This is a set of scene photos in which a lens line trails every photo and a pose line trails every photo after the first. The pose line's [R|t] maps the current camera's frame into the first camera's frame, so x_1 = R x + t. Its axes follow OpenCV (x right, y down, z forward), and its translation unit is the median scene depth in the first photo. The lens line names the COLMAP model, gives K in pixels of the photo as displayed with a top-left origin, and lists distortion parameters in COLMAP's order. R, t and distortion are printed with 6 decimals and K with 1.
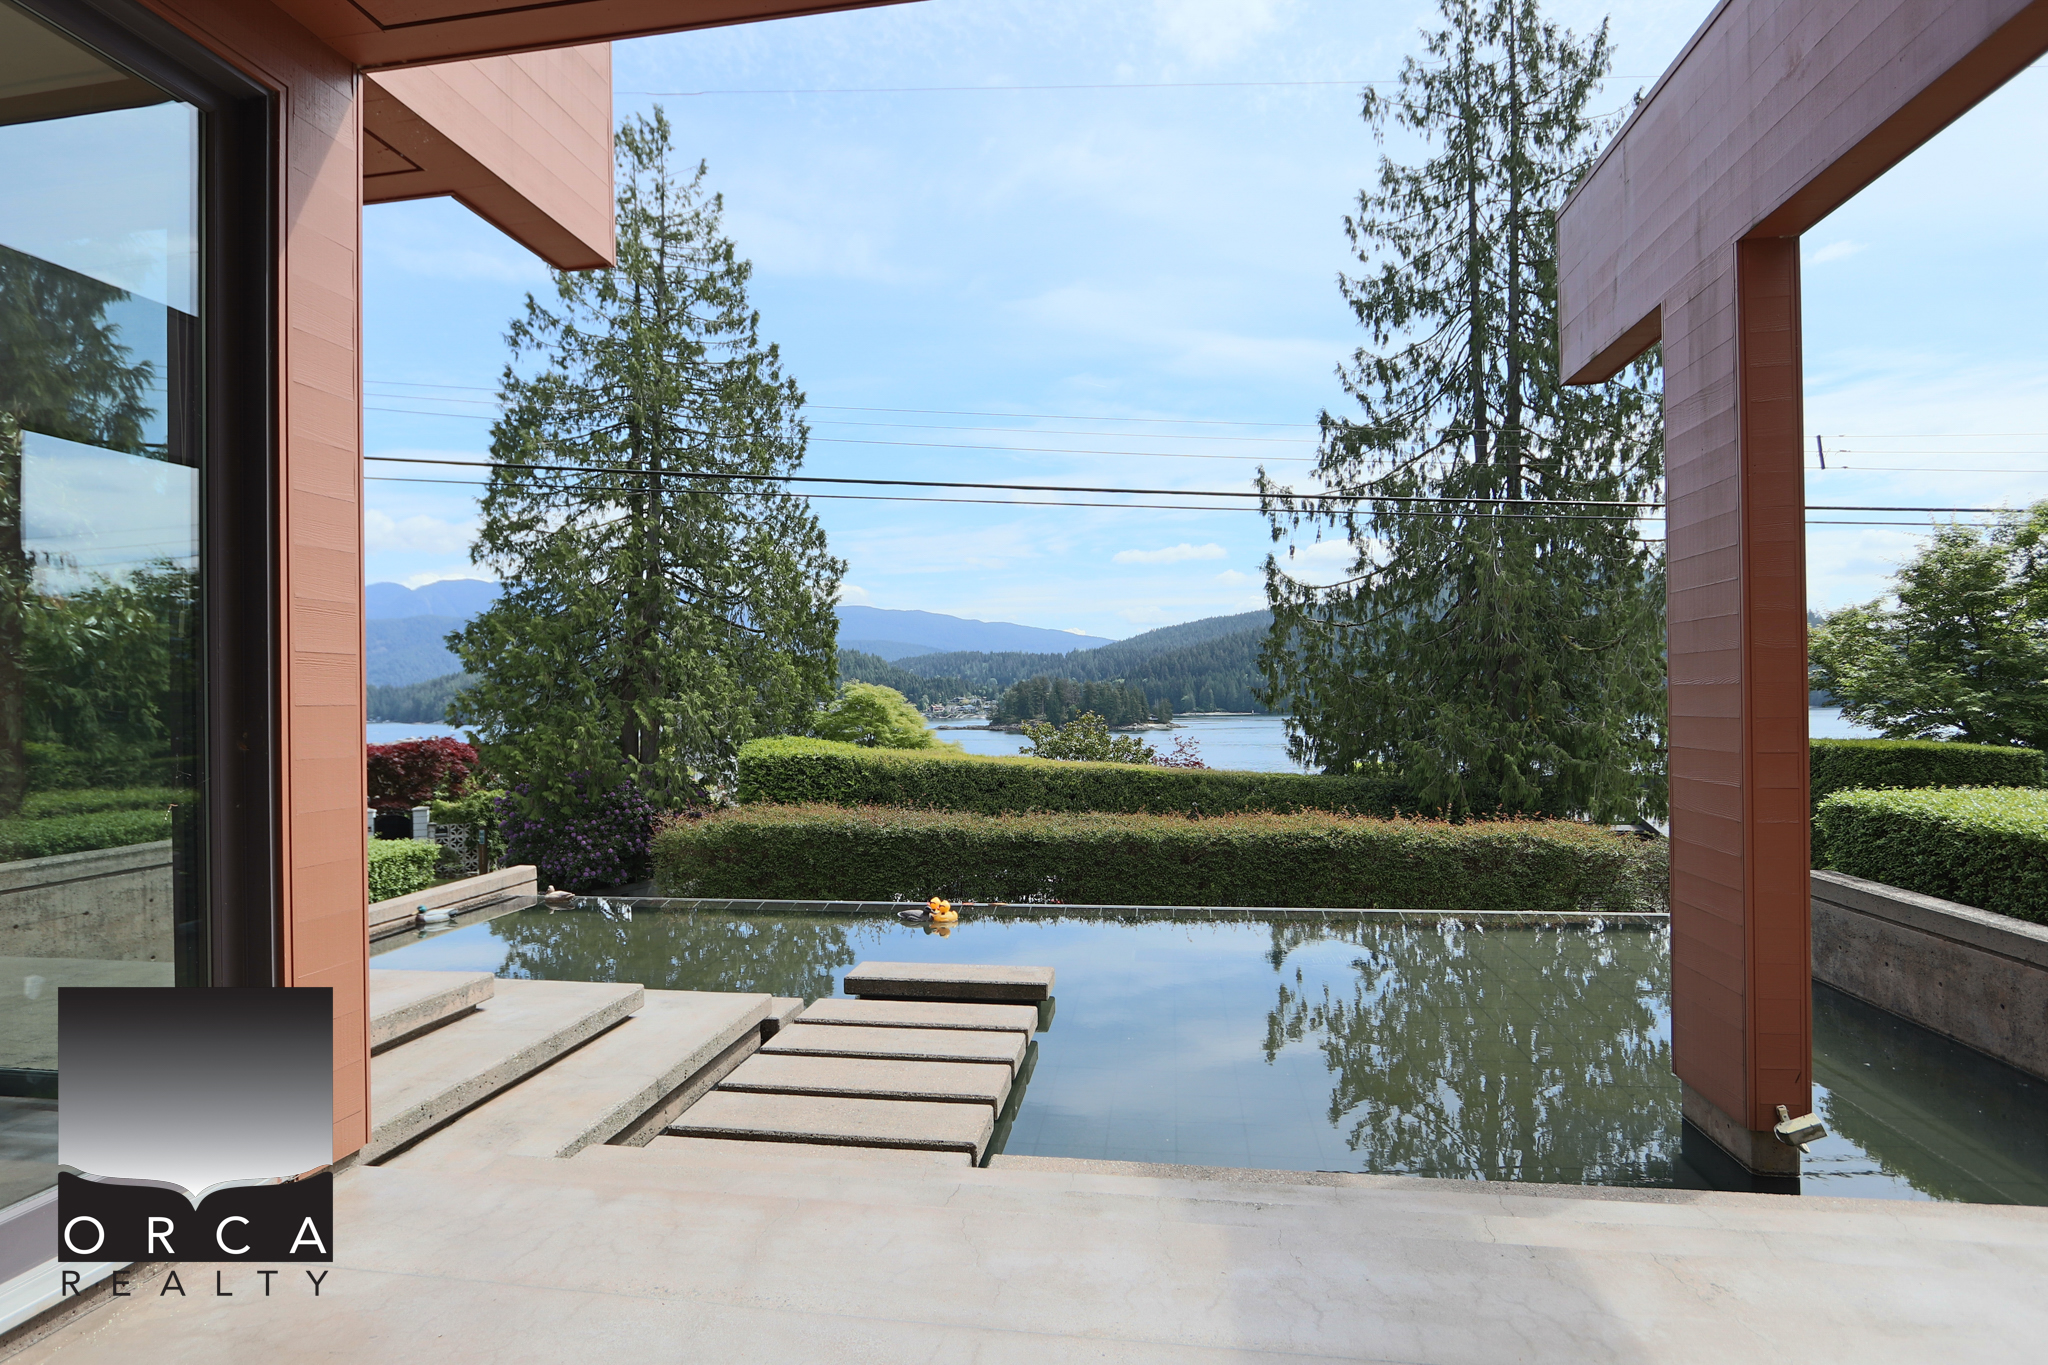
lens RADIAL K [[1053.9, 0, 991.8], [0, 1053.9, 702.5], [0, 0, 1]] dist [-0.016606, 0.001114]
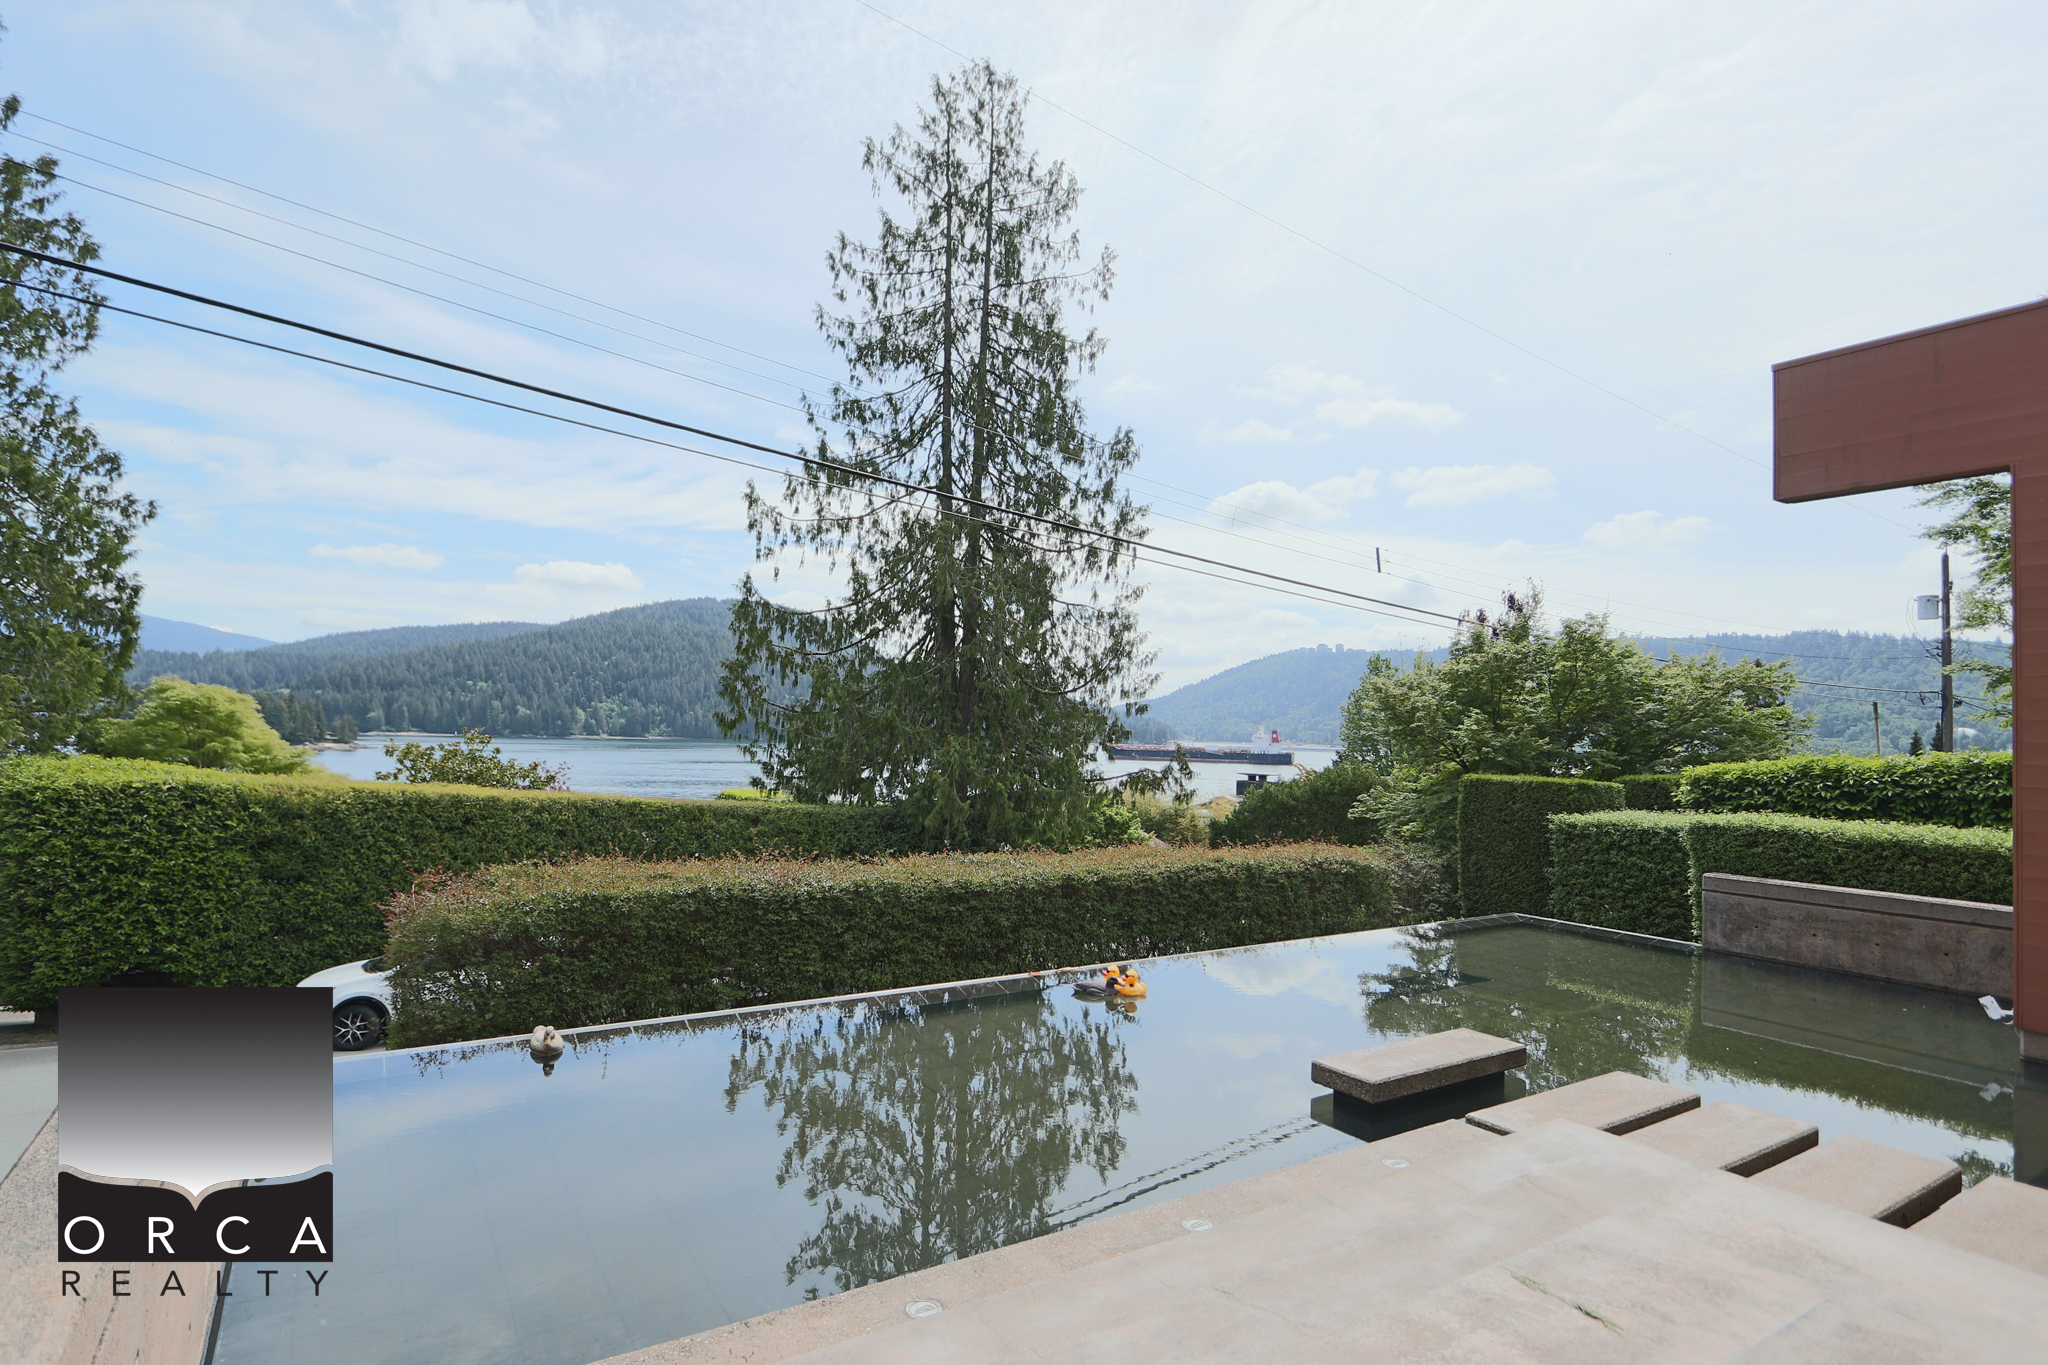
lens RADIAL K [[1053.9, 0, 991.8], [0, 1053.9, 702.5], [0, 0, 1]] dist [-0.016606, 0.001114]
pose [[0.747933, 0.050337, 0.661863, -0.201404], [-0.034374, 0.998720, -0.037111, 0.004639], [-0.662884, 0.005006, 0.748706, 0.140174]]
